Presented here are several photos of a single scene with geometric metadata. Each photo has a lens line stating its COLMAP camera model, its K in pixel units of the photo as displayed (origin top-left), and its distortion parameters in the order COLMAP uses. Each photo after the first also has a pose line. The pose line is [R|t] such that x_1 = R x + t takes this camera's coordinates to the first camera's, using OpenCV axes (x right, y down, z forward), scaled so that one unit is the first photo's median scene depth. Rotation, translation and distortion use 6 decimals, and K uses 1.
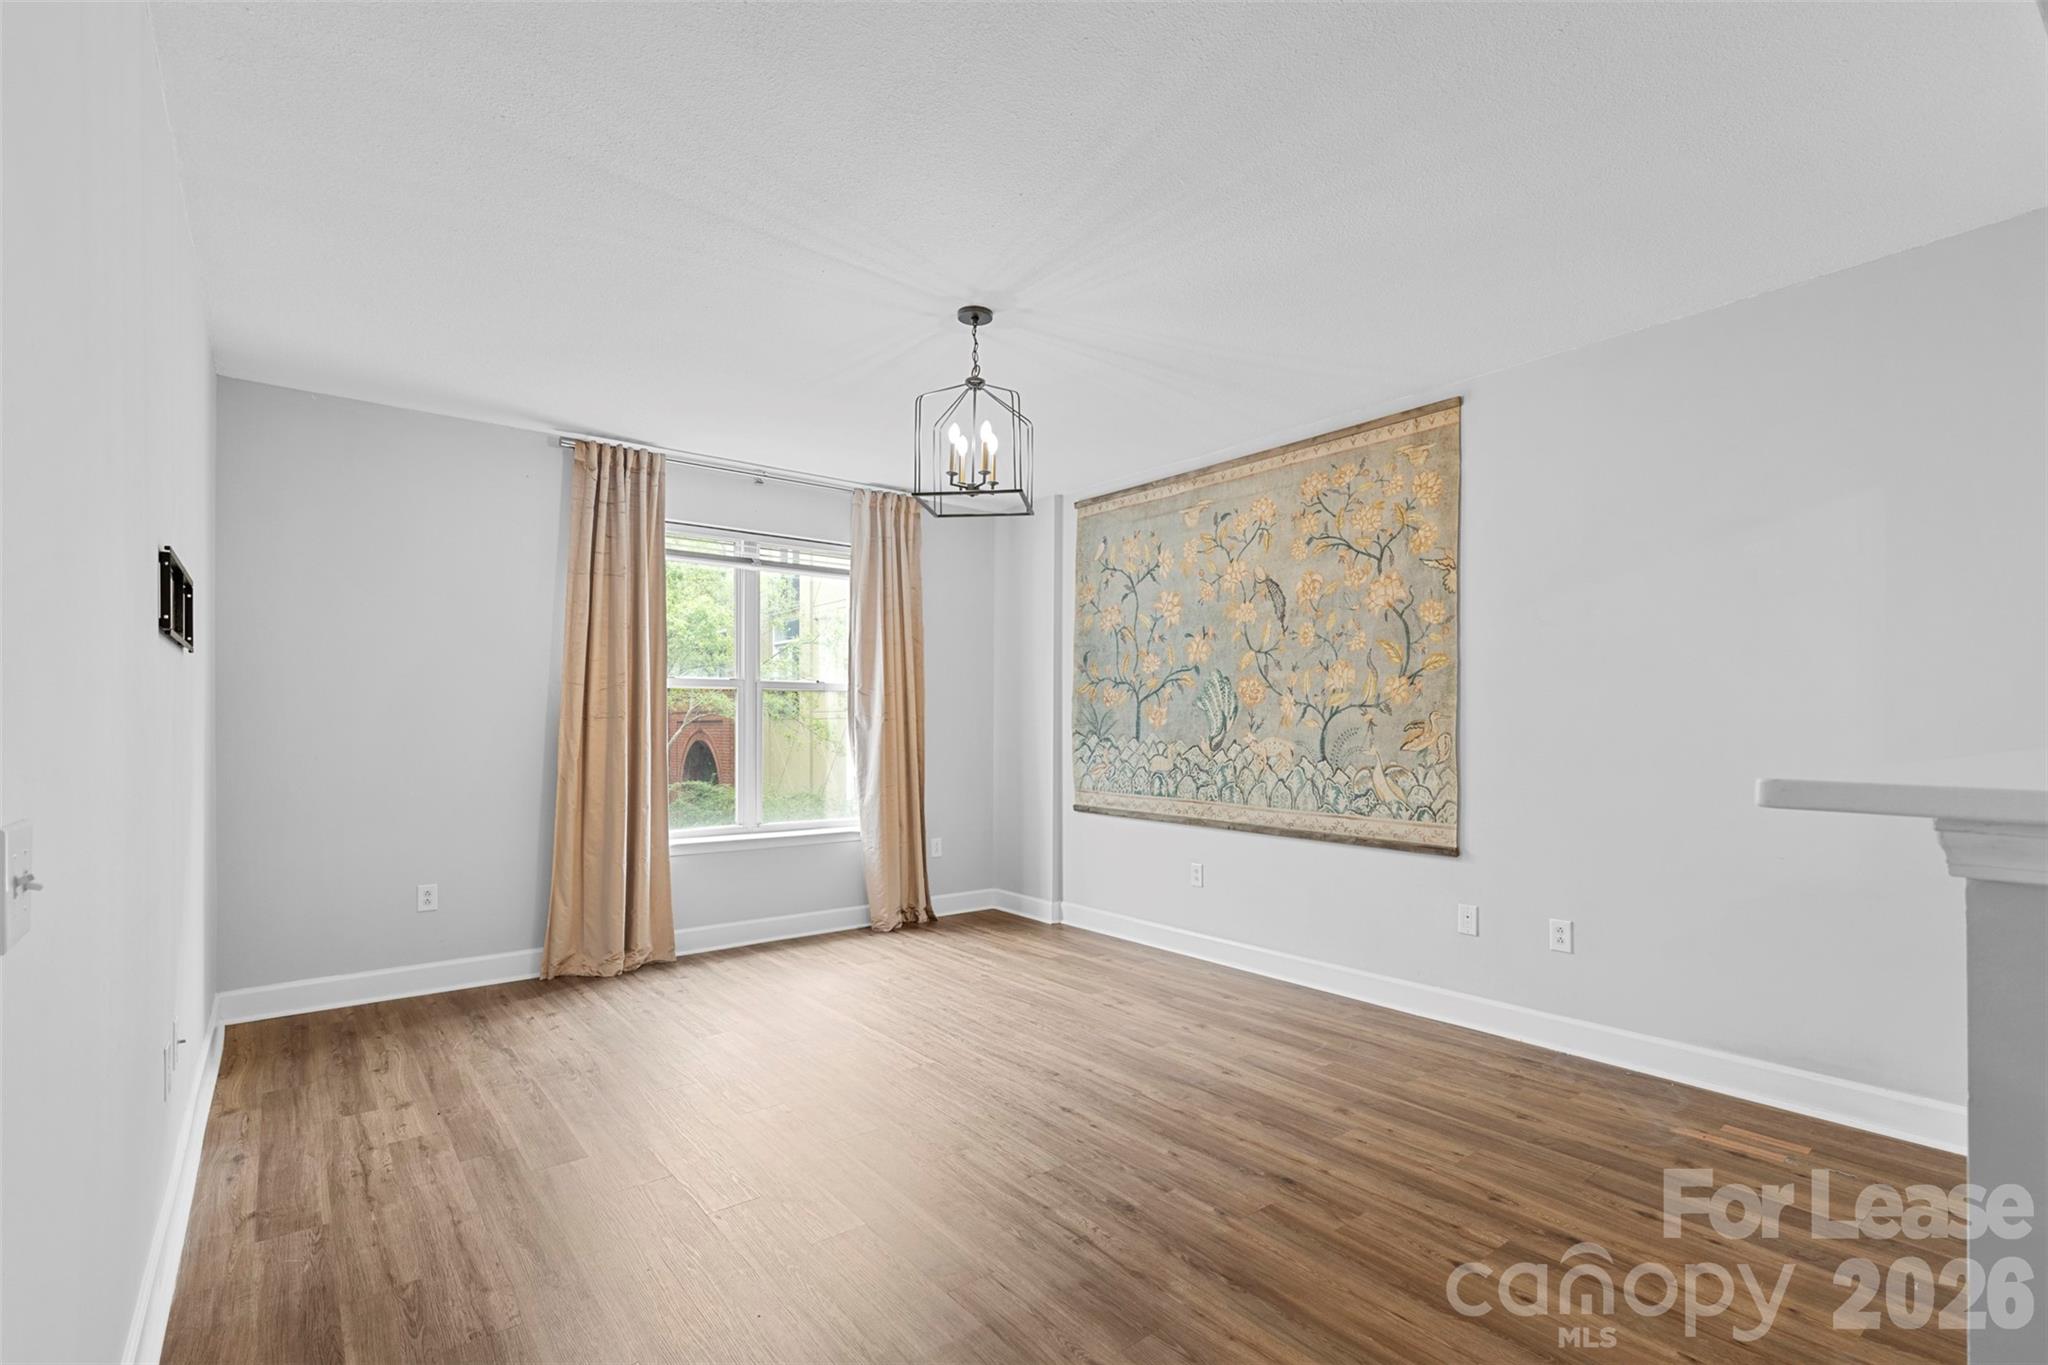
lens RADIAL K [[946.7, 0, 1029.0], [0, 946.7, 717.1], [0, 0, 1]] dist [0.012916, -0.001137]
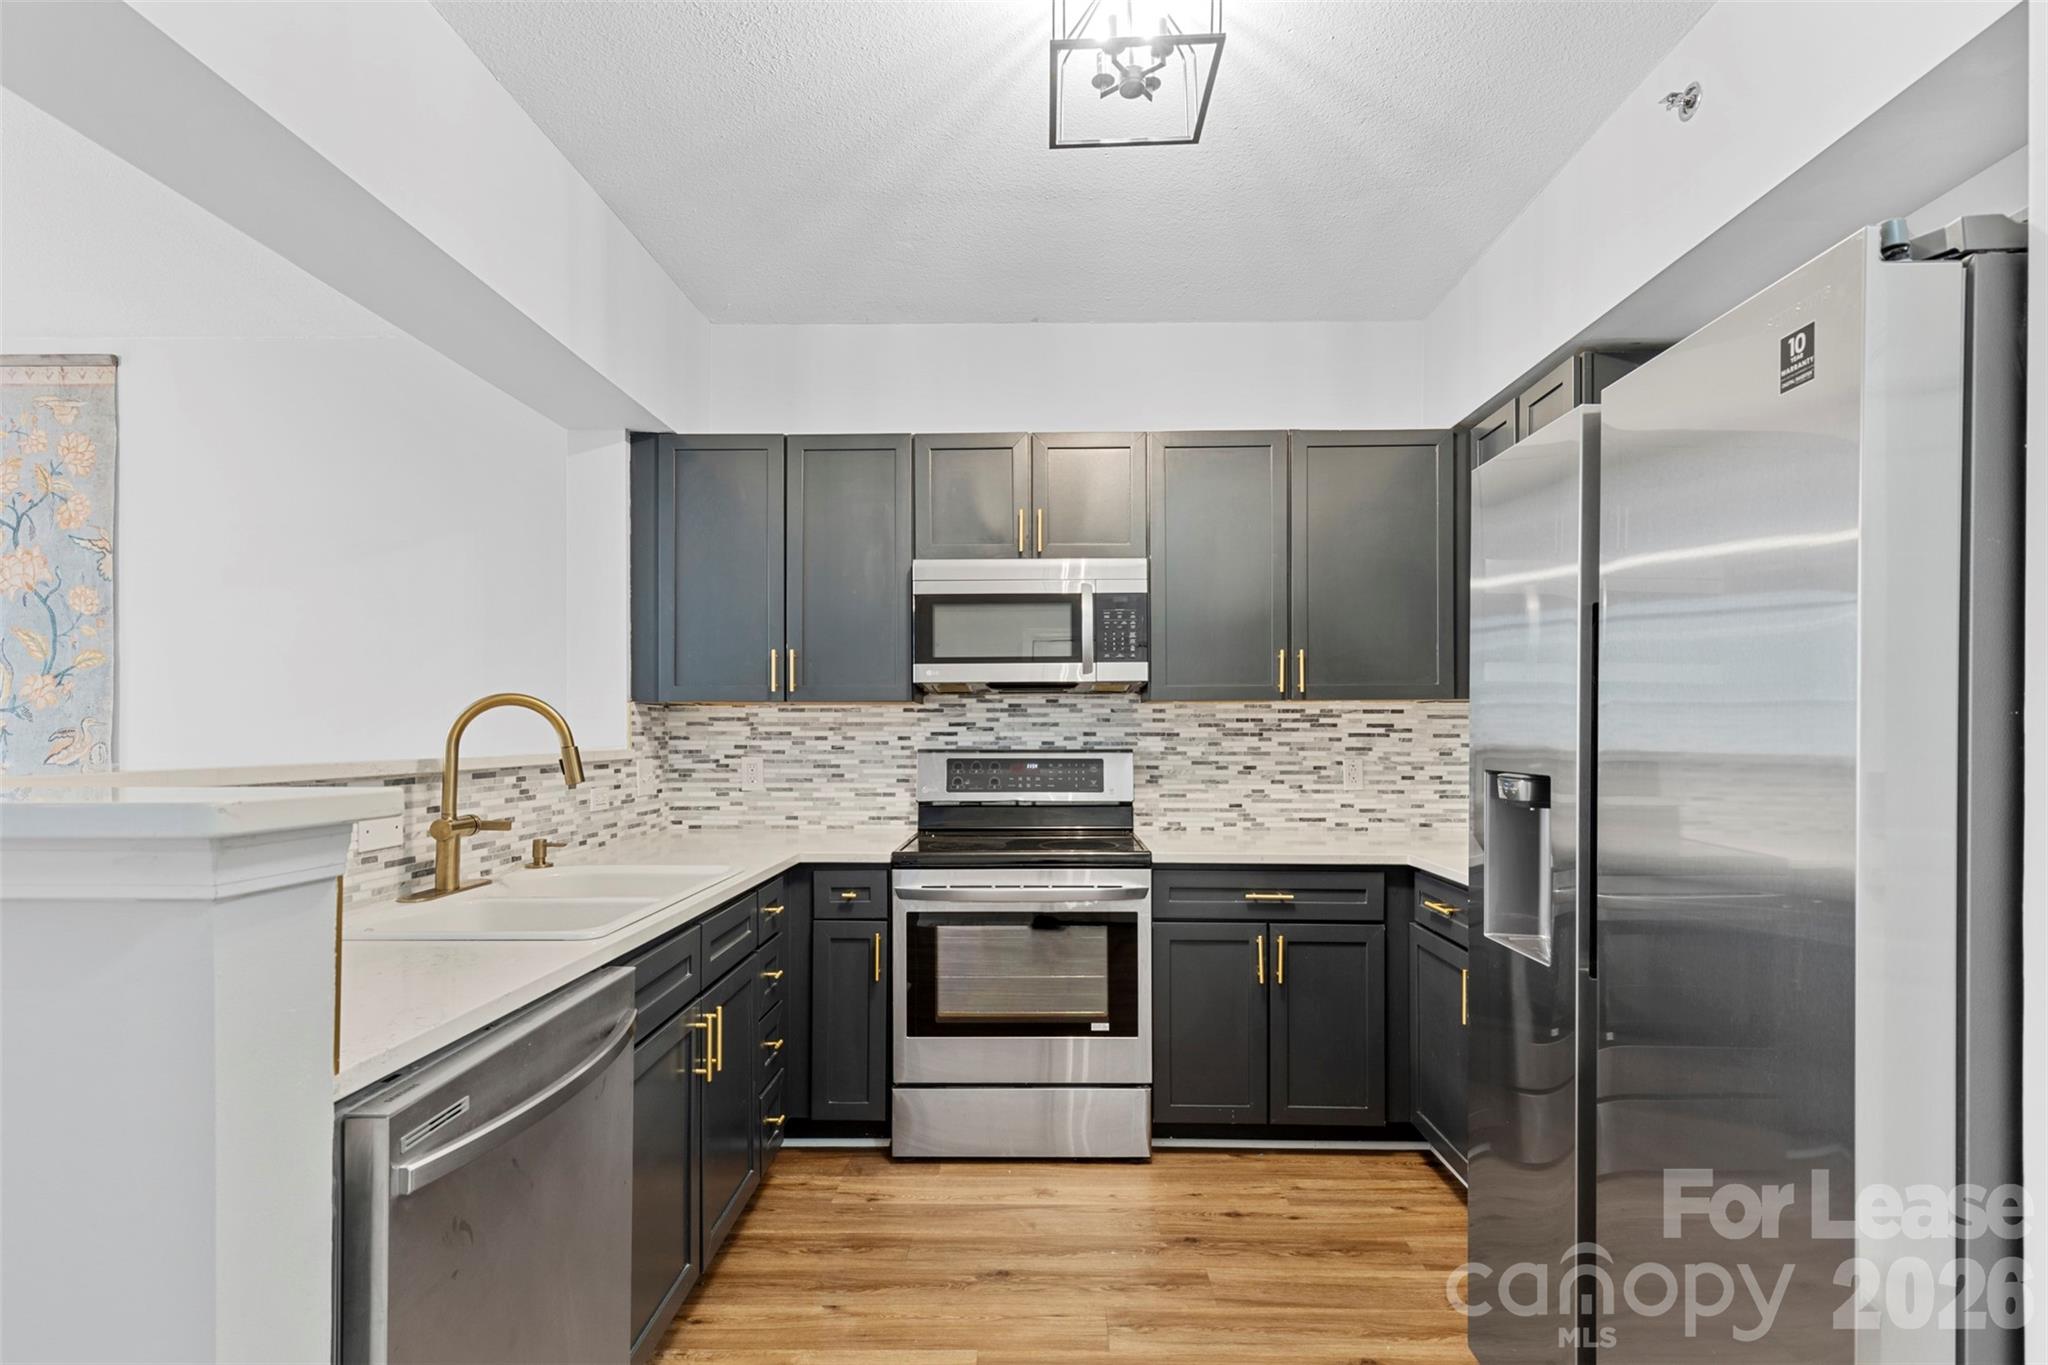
lens RADIAL K [[946.7, 0, 1025.8], [0, 946.7, 732.7], [0, 0, 1]] dist [0.012916, -0.001137]
pose [[0.632836, -0.004375, 0.774274, 0.259399], [-0.003189, 0.999961, 0.008257, -0.001804], [-0.774279, -0.007695, 0.632797, -0.174264]]
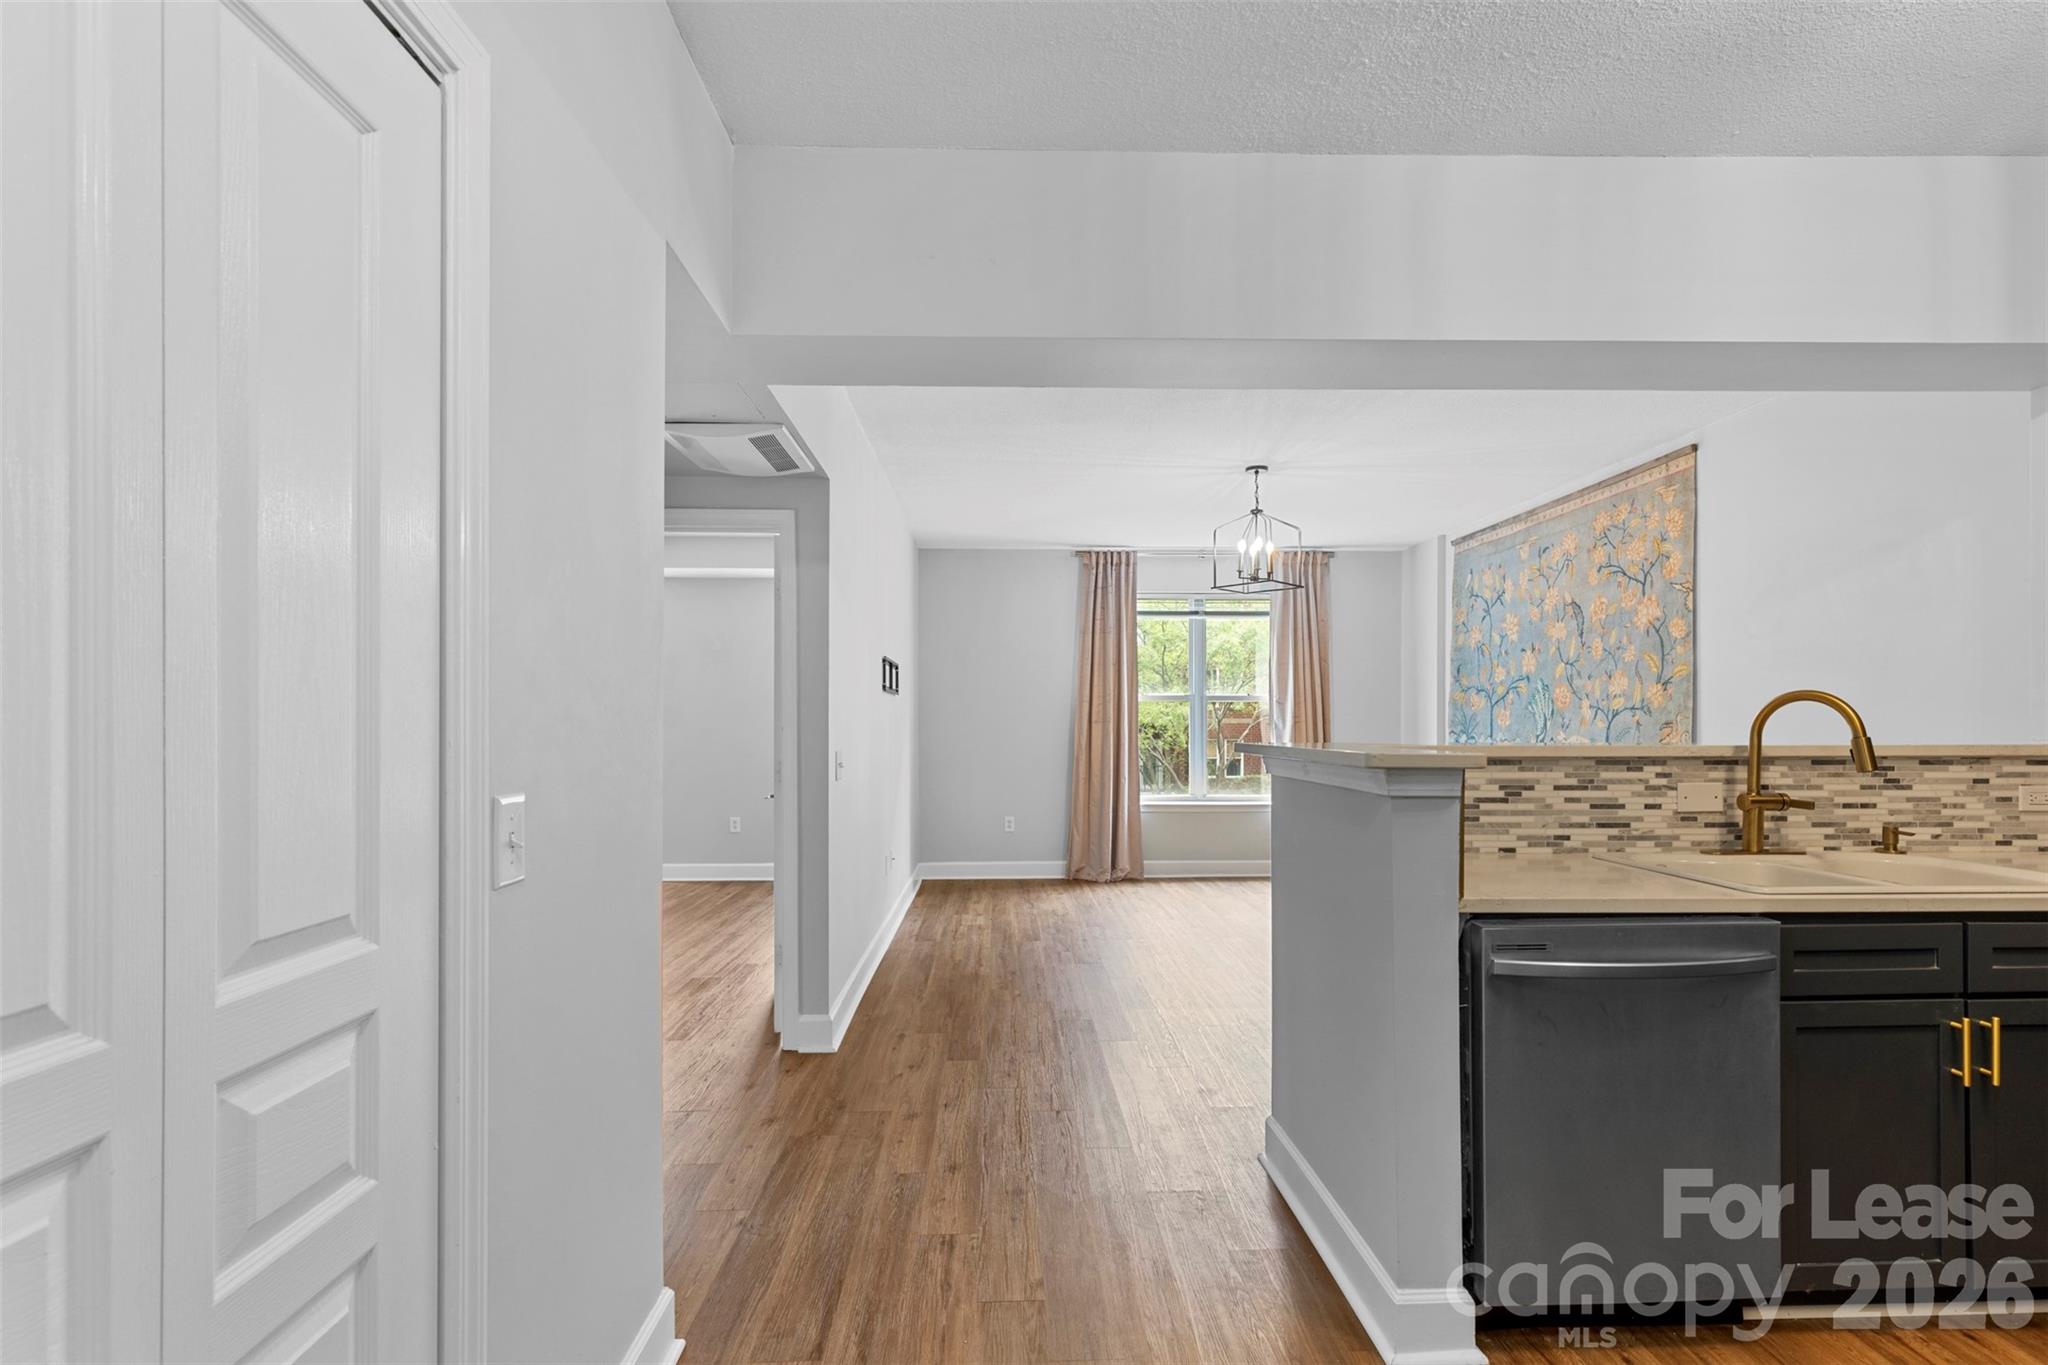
lens RADIAL K [[946.7, 0, 1027.8], [0, 946.7, 717.8], [0, 0, 1]] dist [0.012916, -0.001137]
pose [[0.803434, -0.008182, -0.595337, 0.422978], [0.007831, 0.999964, -0.003174, -0.002451], [0.595342, -0.002112, 0.803470, -0.372266]]
